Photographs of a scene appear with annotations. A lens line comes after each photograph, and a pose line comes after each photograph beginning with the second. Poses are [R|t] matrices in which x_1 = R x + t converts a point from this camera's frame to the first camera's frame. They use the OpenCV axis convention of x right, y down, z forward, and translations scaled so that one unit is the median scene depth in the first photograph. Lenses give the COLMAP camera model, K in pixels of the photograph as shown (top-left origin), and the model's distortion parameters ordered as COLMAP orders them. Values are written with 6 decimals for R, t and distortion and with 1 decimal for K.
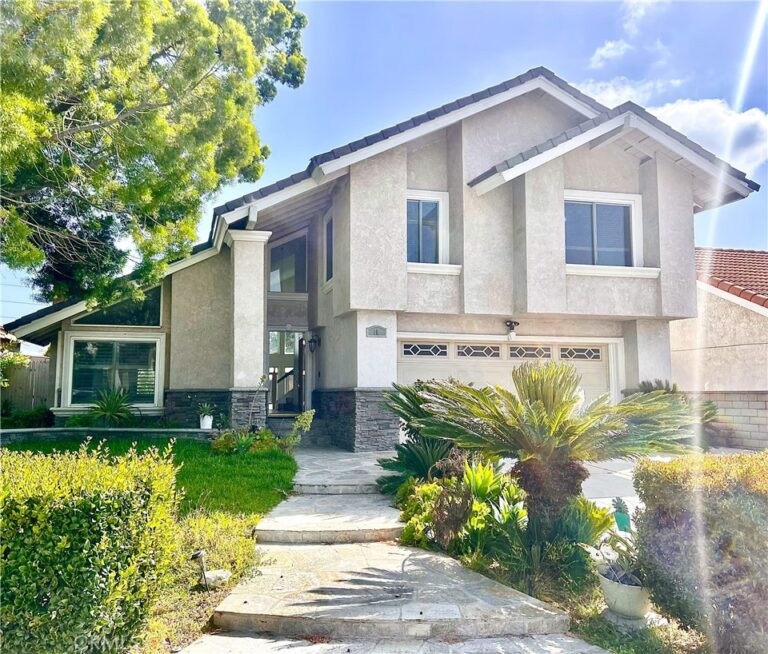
lens RADIAL K [[729.0, 0, 384.1], [0, 729.0, 326.9], [0, 0, 1]] dist [0.023621, 0.000000]
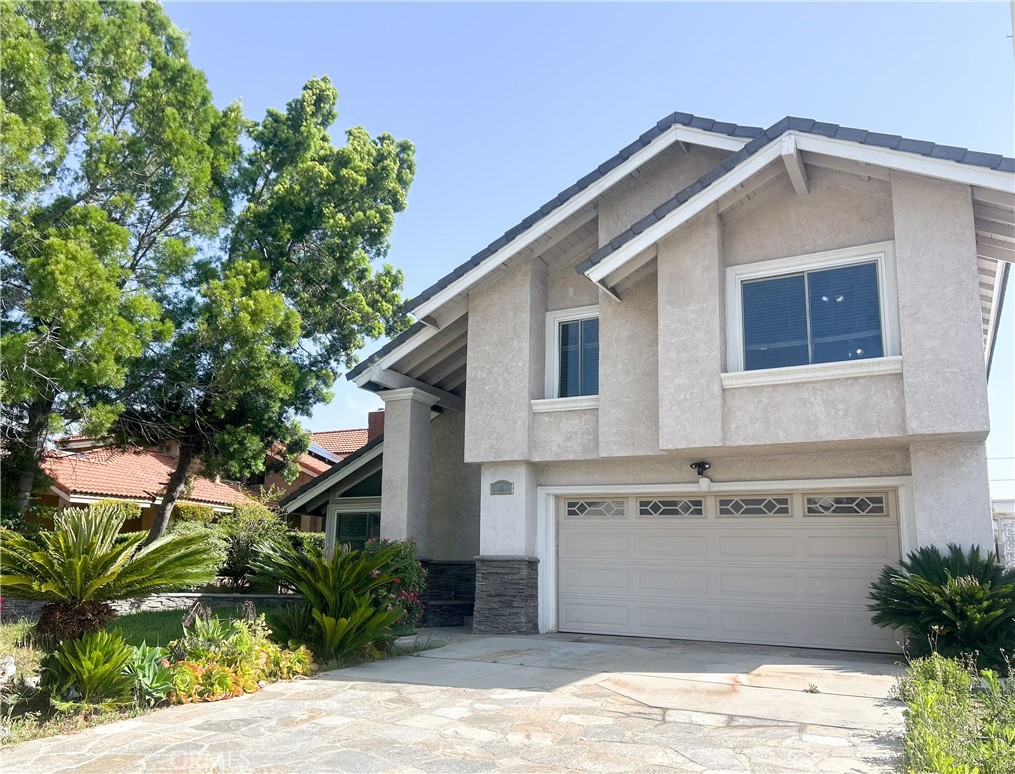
lens RADIAL K [[820.4, 0, 508.1], [0, 820.4, 388.4], [0, 0, 1]] dist [-0.018712, -0.004970]
pose [[0.694433, -0.133955, -0.706979, 0.647954], [0.047080, 0.988872, -0.141122, 0.025378], [0.718015, 0.064715, 0.693012, 0.333853]]
